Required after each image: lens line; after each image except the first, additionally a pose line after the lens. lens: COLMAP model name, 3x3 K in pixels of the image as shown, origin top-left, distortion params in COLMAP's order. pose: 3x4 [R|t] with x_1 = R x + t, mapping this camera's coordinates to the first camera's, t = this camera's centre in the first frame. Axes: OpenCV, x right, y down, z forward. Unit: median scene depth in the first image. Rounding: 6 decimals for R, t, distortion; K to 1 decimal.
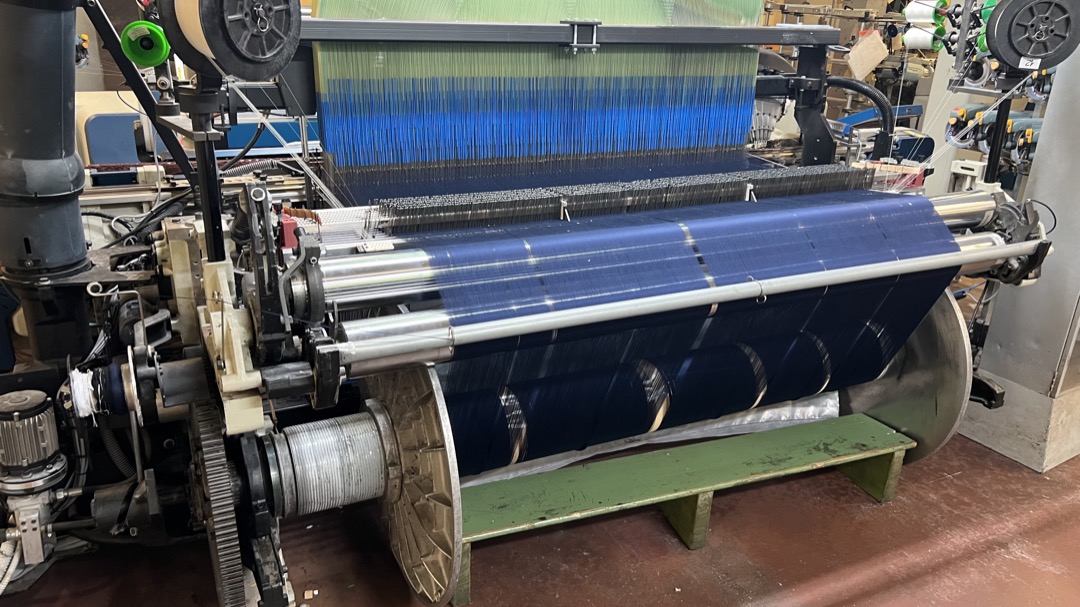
lens RADIAL K [[837.4, 0, 574.9], [0, 837.4, 316.4], [0, 0, 1]] dist [0.031001, -0.011804]
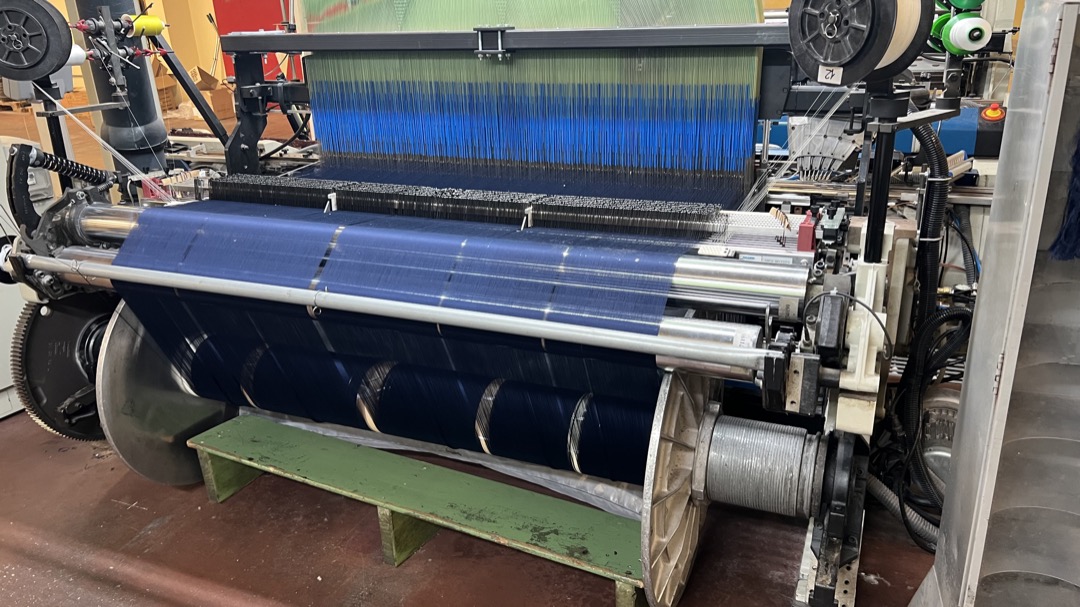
lens RADIAL K [[837.4, 0, 540.3], [0, 837.4, 311.9], [0, 0, 1]] dist [0.031001, -0.011804]
pose [[0.630742, 0.222887, -0.743294, 0.822468], [-0.229780, 0.968551, 0.095447, -0.126886], [0.741192, 0.110592, 0.662121, 0.402195]]
